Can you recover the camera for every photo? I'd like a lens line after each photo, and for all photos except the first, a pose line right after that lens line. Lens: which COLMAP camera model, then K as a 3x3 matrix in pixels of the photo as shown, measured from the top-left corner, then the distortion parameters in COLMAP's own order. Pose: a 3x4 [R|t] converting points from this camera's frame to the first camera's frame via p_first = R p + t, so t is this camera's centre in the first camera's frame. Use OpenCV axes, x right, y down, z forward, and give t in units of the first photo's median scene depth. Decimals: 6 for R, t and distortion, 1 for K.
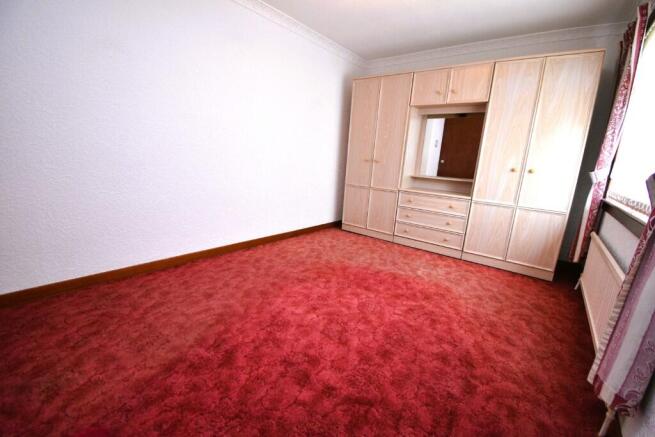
lens RADIAL K [[288.5, 0, 324.6], [0, 288.5, 222.0], [0, 0, 1]] dist [0.024996, -0.027299]
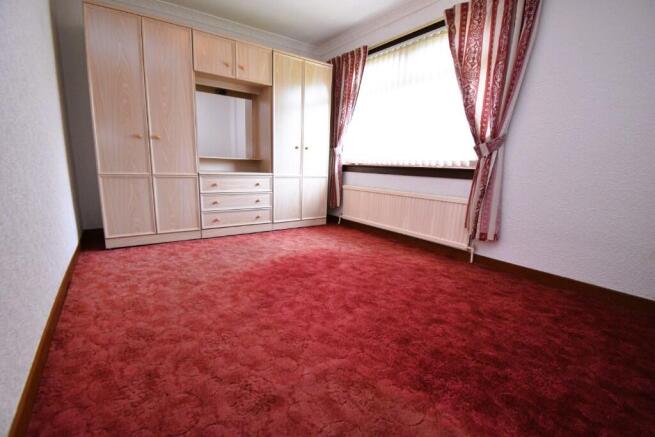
lens RADIAL K [[288.5, 0, 324.6], [0, 288.5, 222.0], [0, 0, 1]] dist [0.024996, -0.027299]
pose [[0.279029, -0.245384, 0.928401, -0.571192], [0.195908, 0.961013, 0.195124, -0.091402], [-0.940087, 0.127436, 0.316224, 0.540334]]
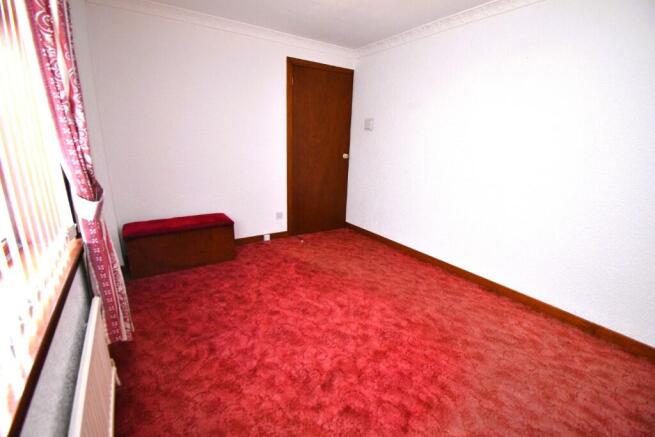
lens RADIAL K [[288.5, 0, 324.6], [0, 288.5, 222.0], [0, 0, 1]] dist [0.024996, -0.027299]
pose [[-0.313938, 0.191694, -0.929891, 0.725488], [-0.257373, 0.925552, 0.277691, -0.231826], [0.913894, 0.326507, -0.241229, 0.796818]]
